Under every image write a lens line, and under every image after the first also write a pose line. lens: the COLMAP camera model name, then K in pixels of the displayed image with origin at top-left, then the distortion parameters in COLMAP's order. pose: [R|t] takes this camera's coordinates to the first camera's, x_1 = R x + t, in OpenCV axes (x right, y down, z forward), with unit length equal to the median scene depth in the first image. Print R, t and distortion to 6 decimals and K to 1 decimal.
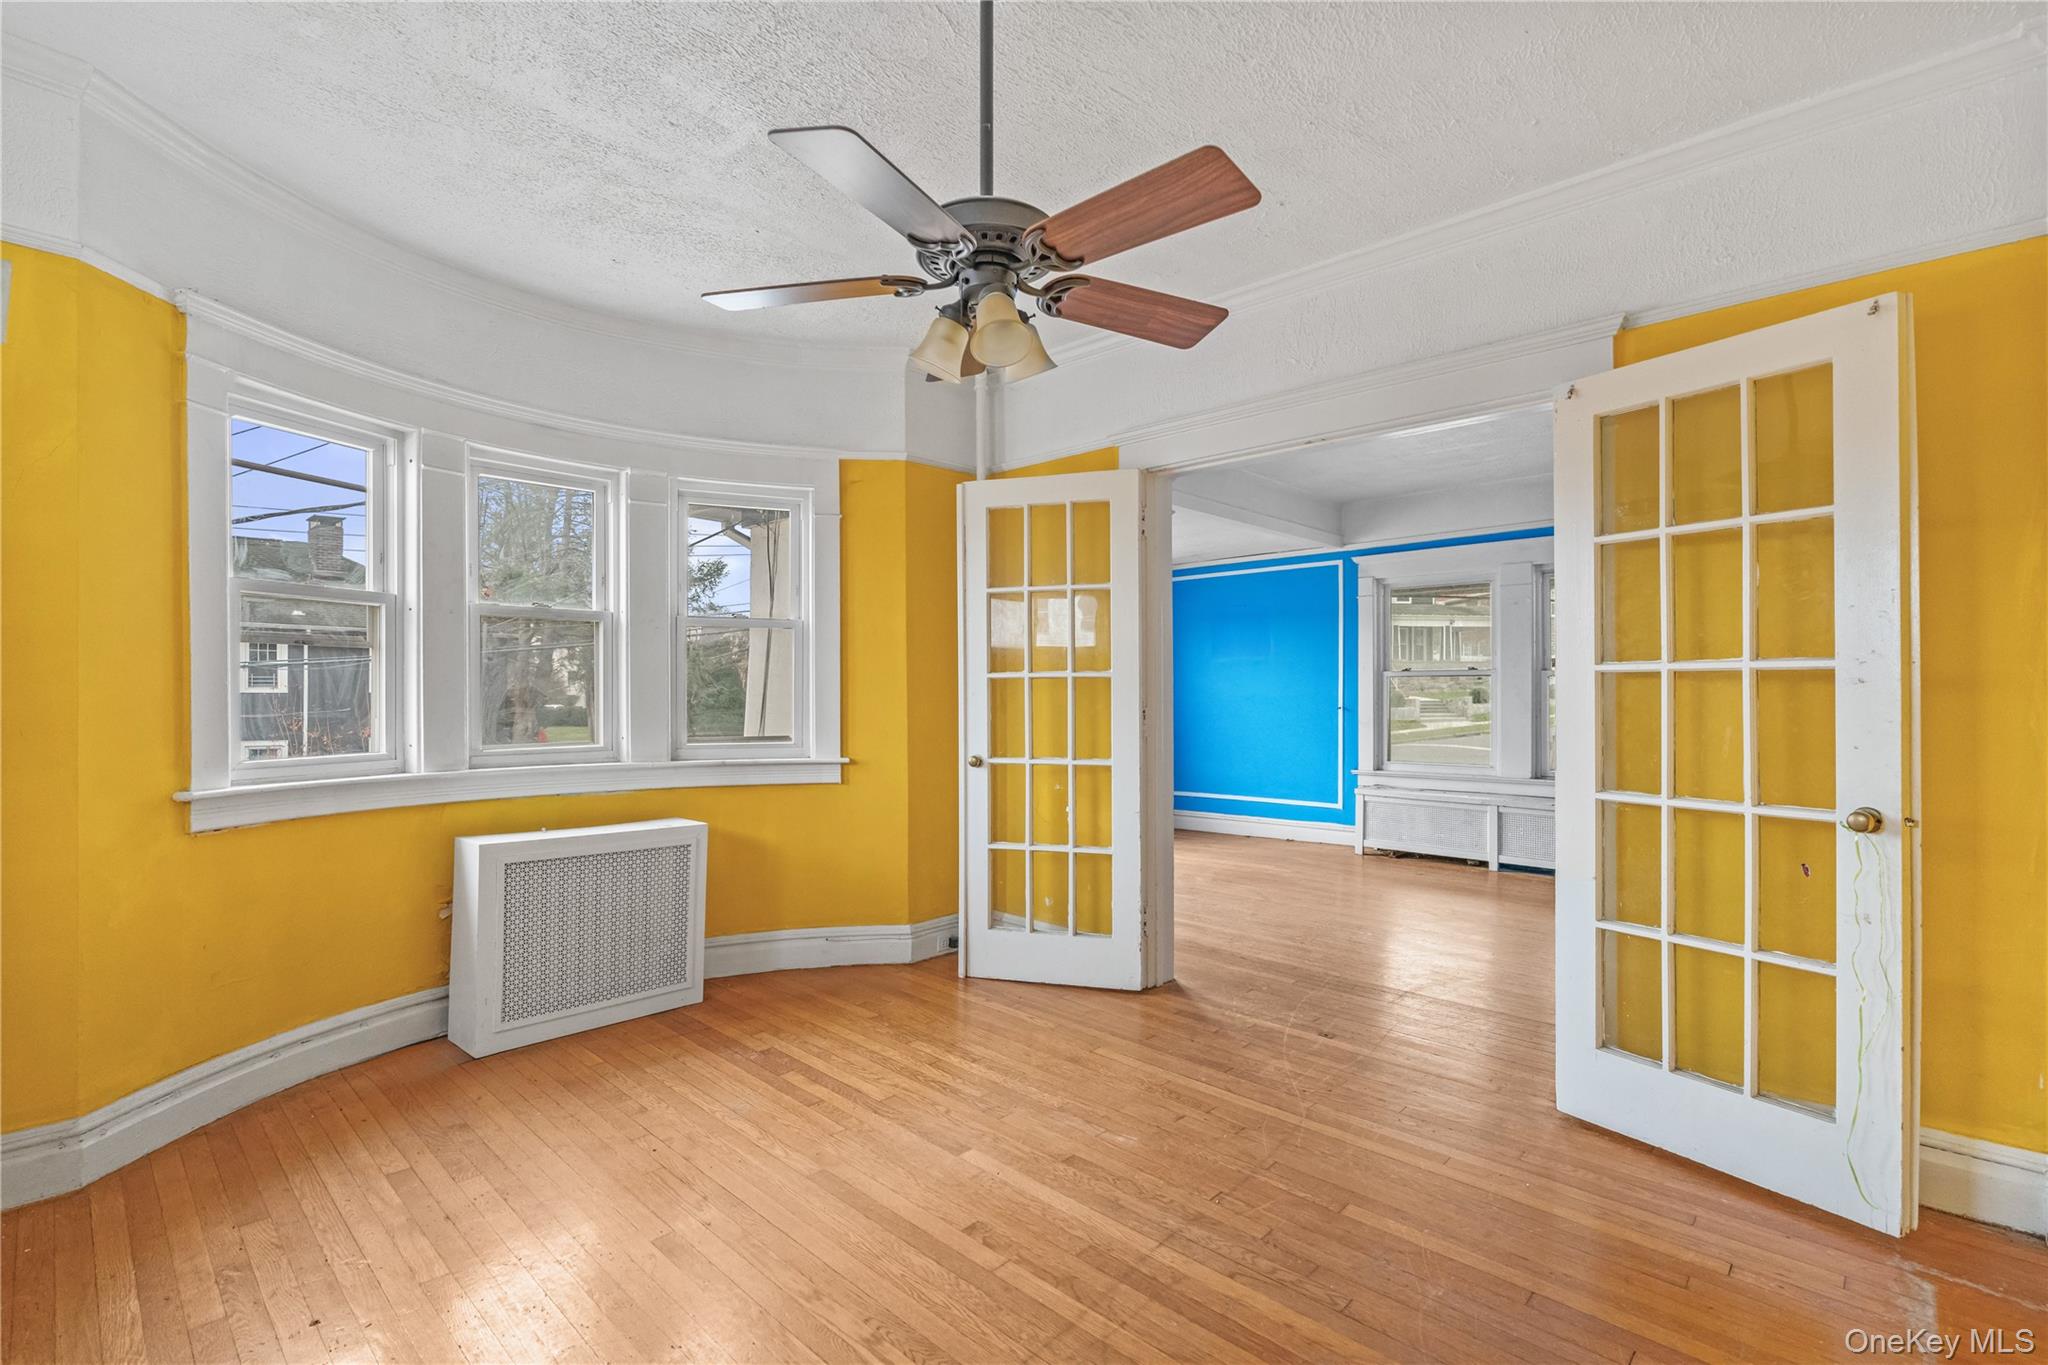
lens RADIAL K [[941.4, 0, 1024.5], [0, 941.4, 692.8], [0, 0, 1]] dist [-0.011852, 0.003260]
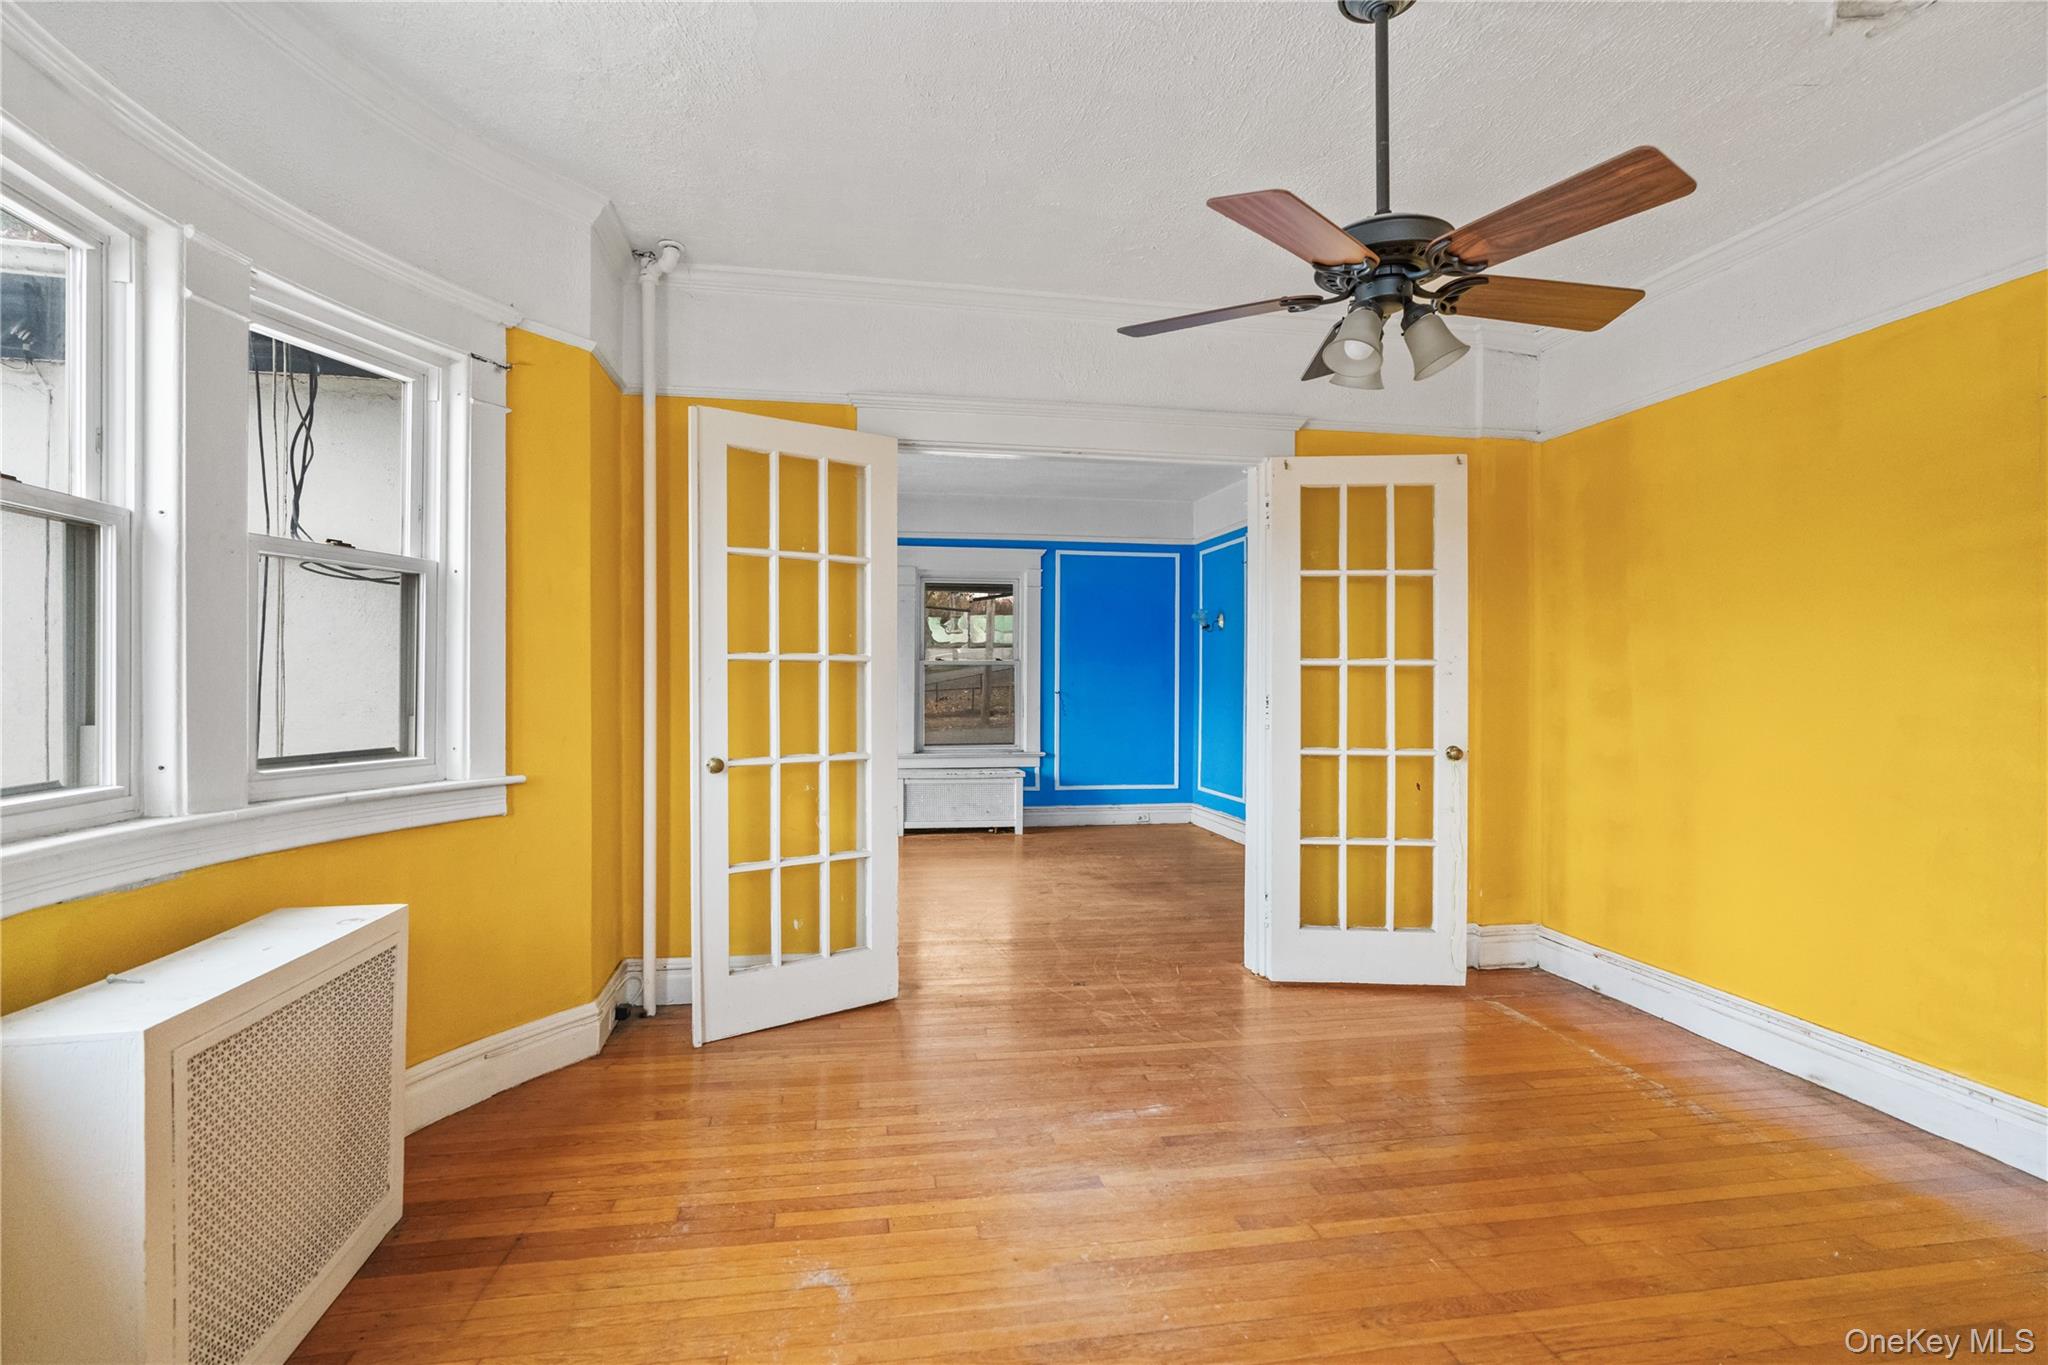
lens RADIAL K [[941.4, 0, 1041.2], [0, 941.4, 681.5], [0, 0, 1]] dist [-0.011852, 0.003260]
pose [[0.588365, -0.000371, 0.808596, -0.730856], [-0.002538, 0.999994, 0.002306, 0.000354], [-0.808592, -0.003409, 0.588360, 0.446052]]
